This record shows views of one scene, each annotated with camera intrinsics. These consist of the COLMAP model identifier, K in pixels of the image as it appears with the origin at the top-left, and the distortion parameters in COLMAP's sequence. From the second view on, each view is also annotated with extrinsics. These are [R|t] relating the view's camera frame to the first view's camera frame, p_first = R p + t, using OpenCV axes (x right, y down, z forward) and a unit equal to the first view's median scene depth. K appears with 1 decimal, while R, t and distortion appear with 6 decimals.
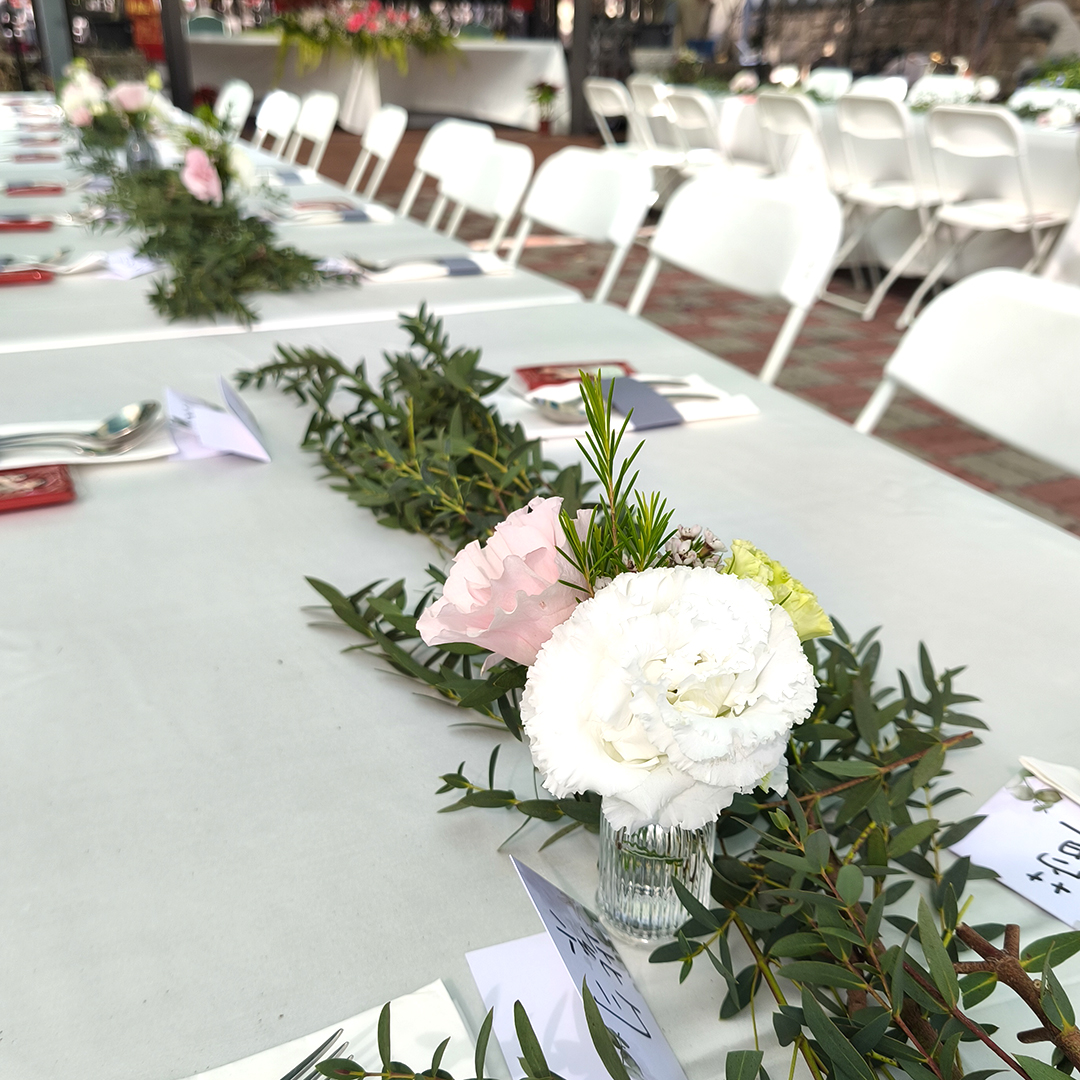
lens RADIAL K [[956.5, 0, 540.0], [0, 956.5, 540.0], [0, 0, 1]] dist [0.011823, 0.014250]
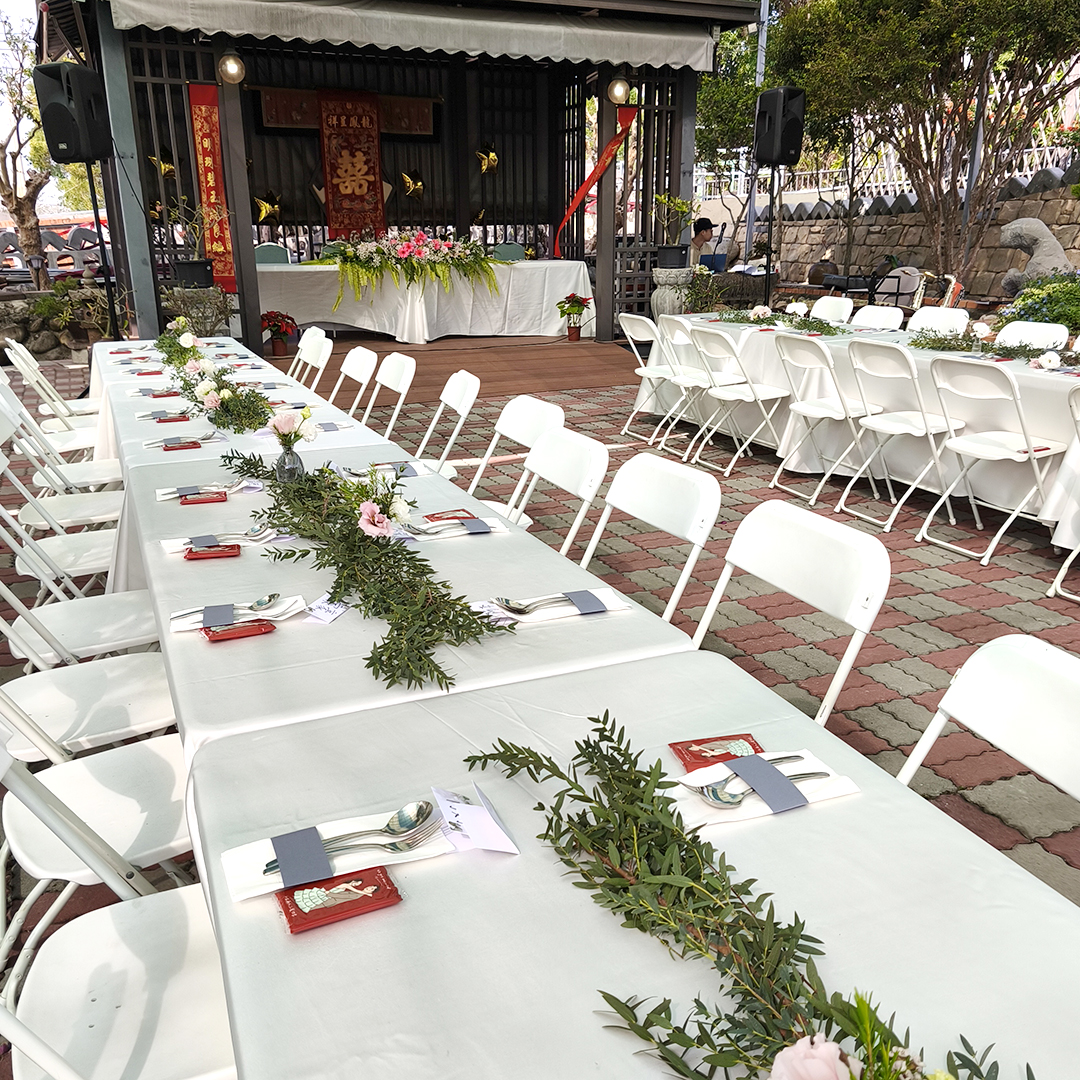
lens RADIAL K [[956.5, 0, 540.0], [0, 956.5, 540.0], [0, 0, 1]] dist [0.011823, 0.014250]
pose [[0.999918, -0.008794, -0.009288, -0.150927], [0.007293, 0.988543, -0.150761, -0.207045], [0.010507, 0.150681, 0.988527, -0.282944]]
